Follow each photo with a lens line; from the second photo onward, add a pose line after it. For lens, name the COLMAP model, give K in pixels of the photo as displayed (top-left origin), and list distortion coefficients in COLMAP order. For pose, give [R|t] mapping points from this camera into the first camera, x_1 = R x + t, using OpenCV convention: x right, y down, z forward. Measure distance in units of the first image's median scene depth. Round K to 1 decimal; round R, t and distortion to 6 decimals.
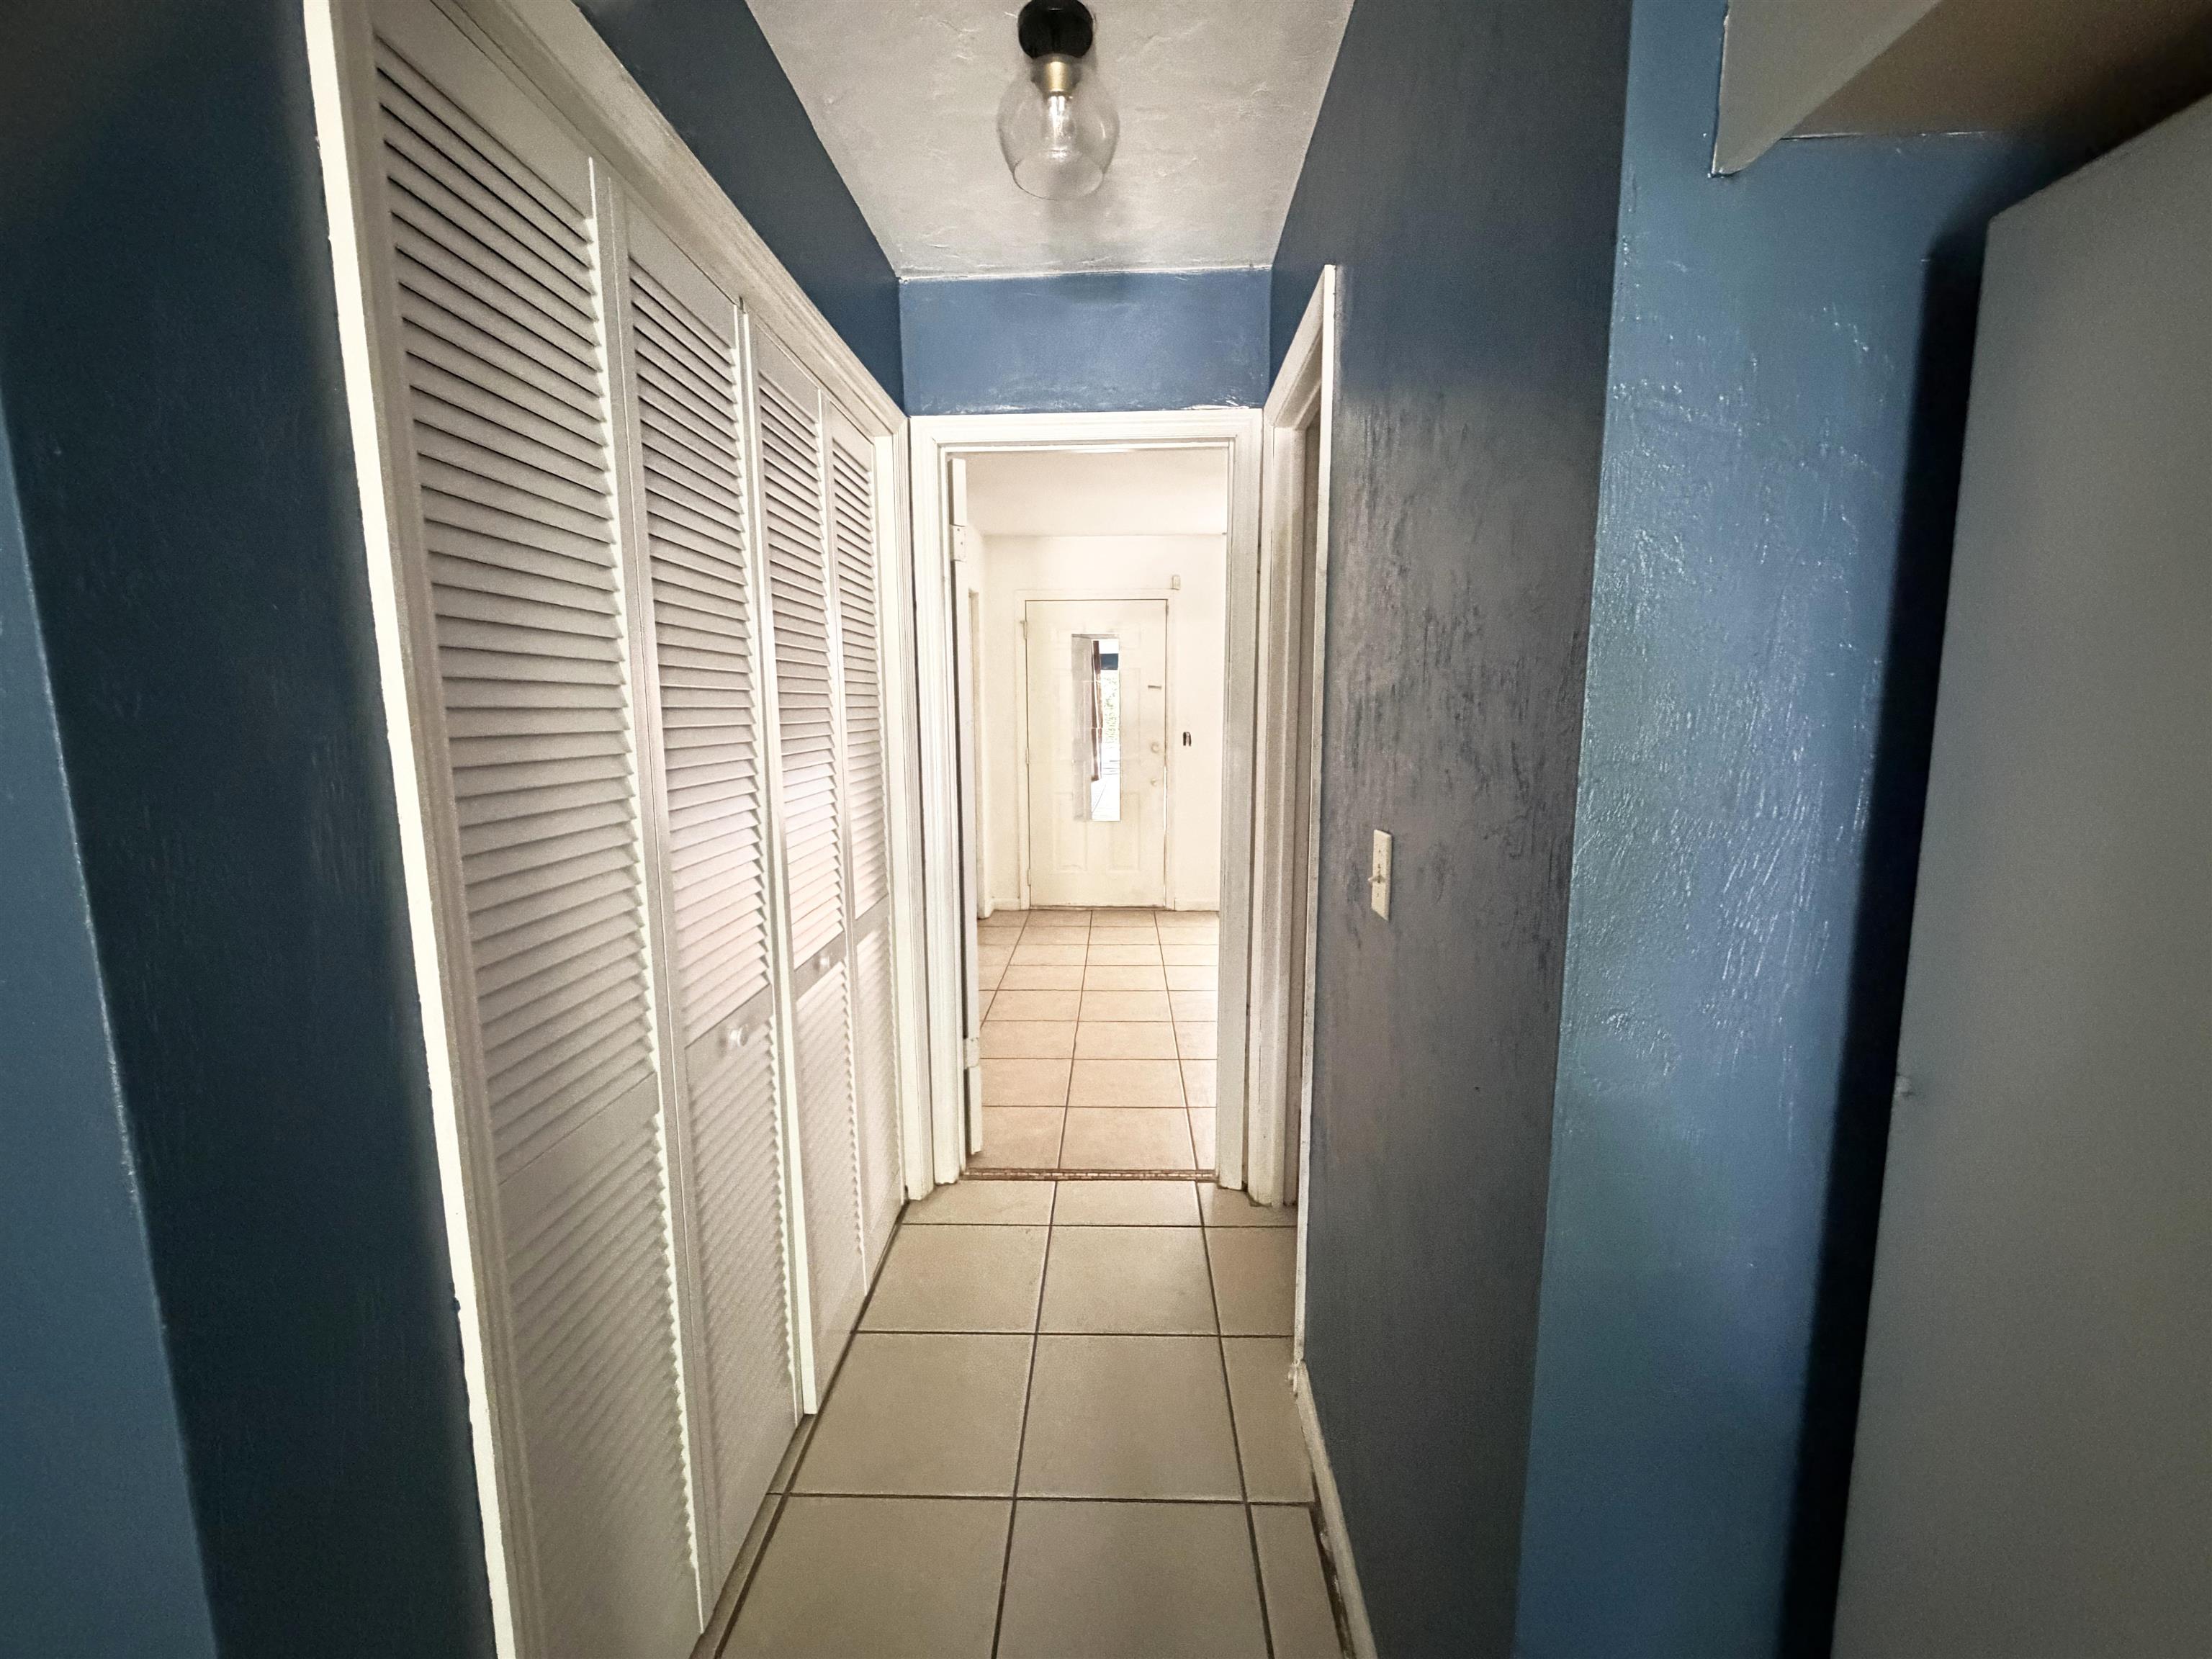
lens RADIAL K [[884.4, 0, 1103.3], [0, 884.4, 833.3], [0, 0, 1]] dist [0.002879, -0.001163]
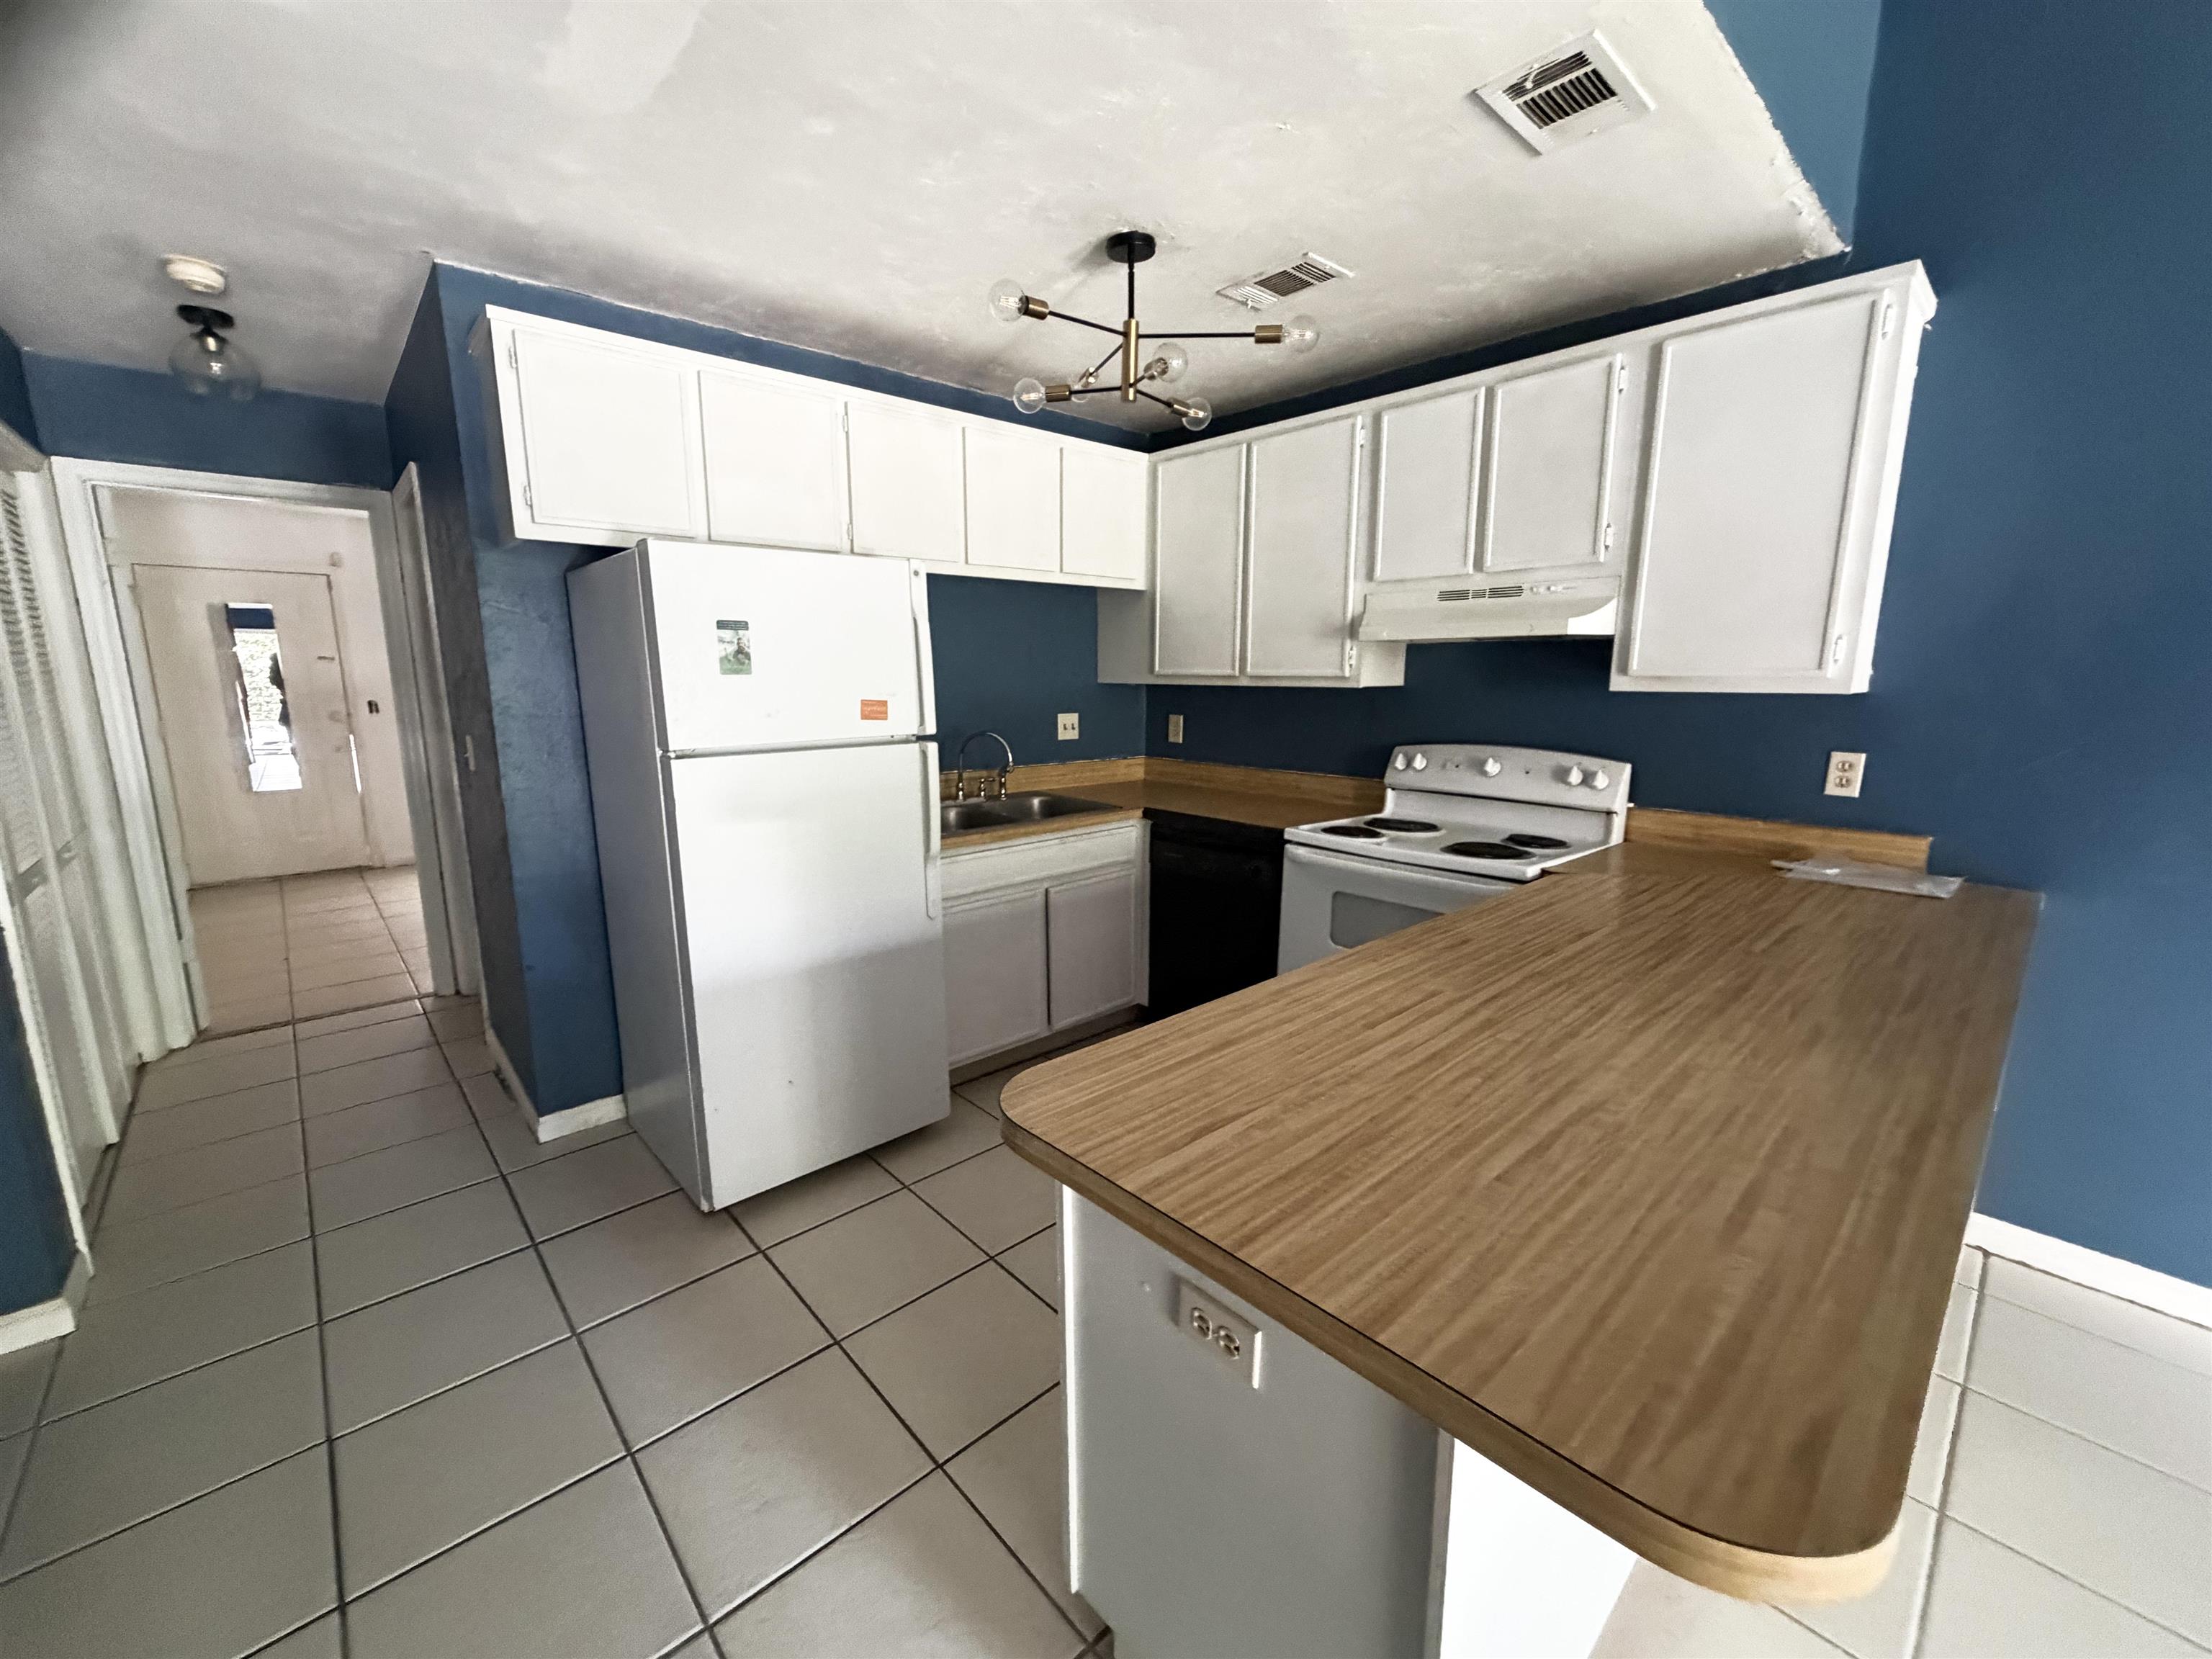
lens RADIAL K [[884.4, 0, 1101.7], [0, 884.4, 831.8], [0, 0, 1]] dist [0.002879, -0.001163]
pose [[0.718342, -0.119912, 0.685278, -0.058057], [0.096096, 0.992694, 0.072971, 0.114333], [-0.689021, 0.013434, 0.724617, -0.885770]]
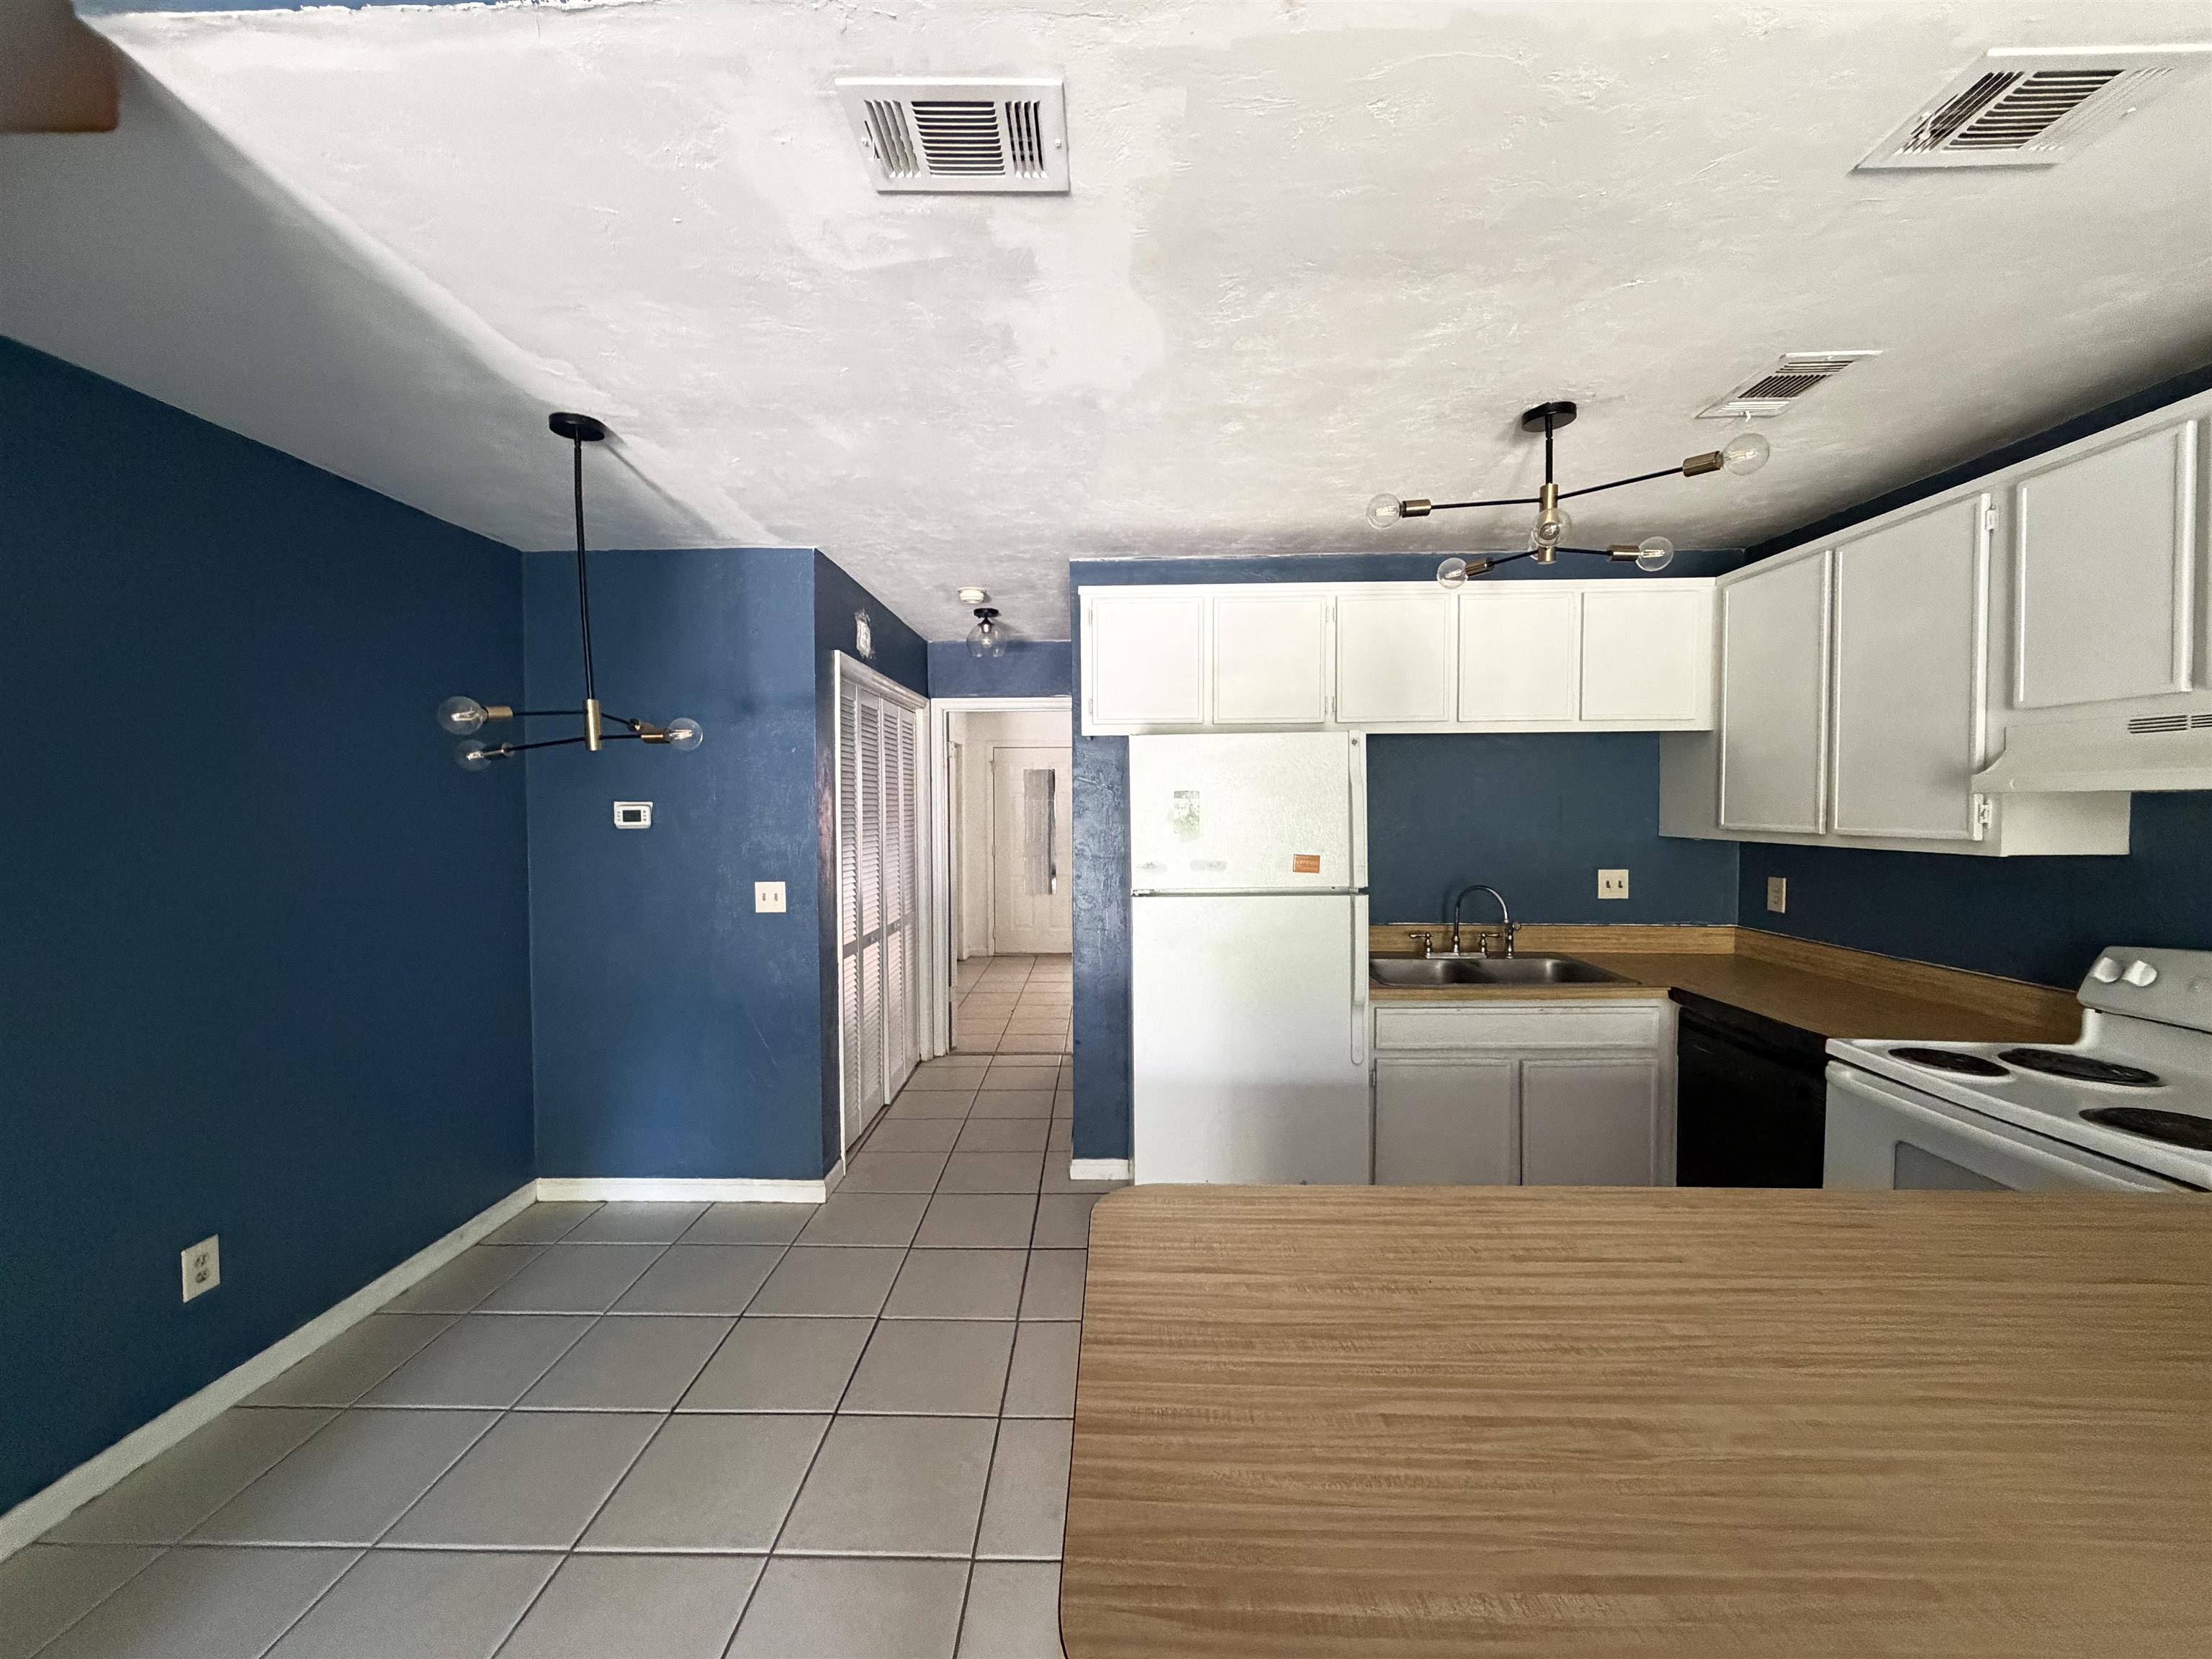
lens RADIAL K [[884.4, 0, 1095.3], [0, 884.4, 832.8], [0, 0, 1]] dist [0.002879, -0.001163]
pose [[0.999968, 0.000236, 0.007961, 0.165756], [0.000659, 0.993689, -0.112172, 0.112825], [-0.007938, 0.112174, 0.993657, -1.087178]]
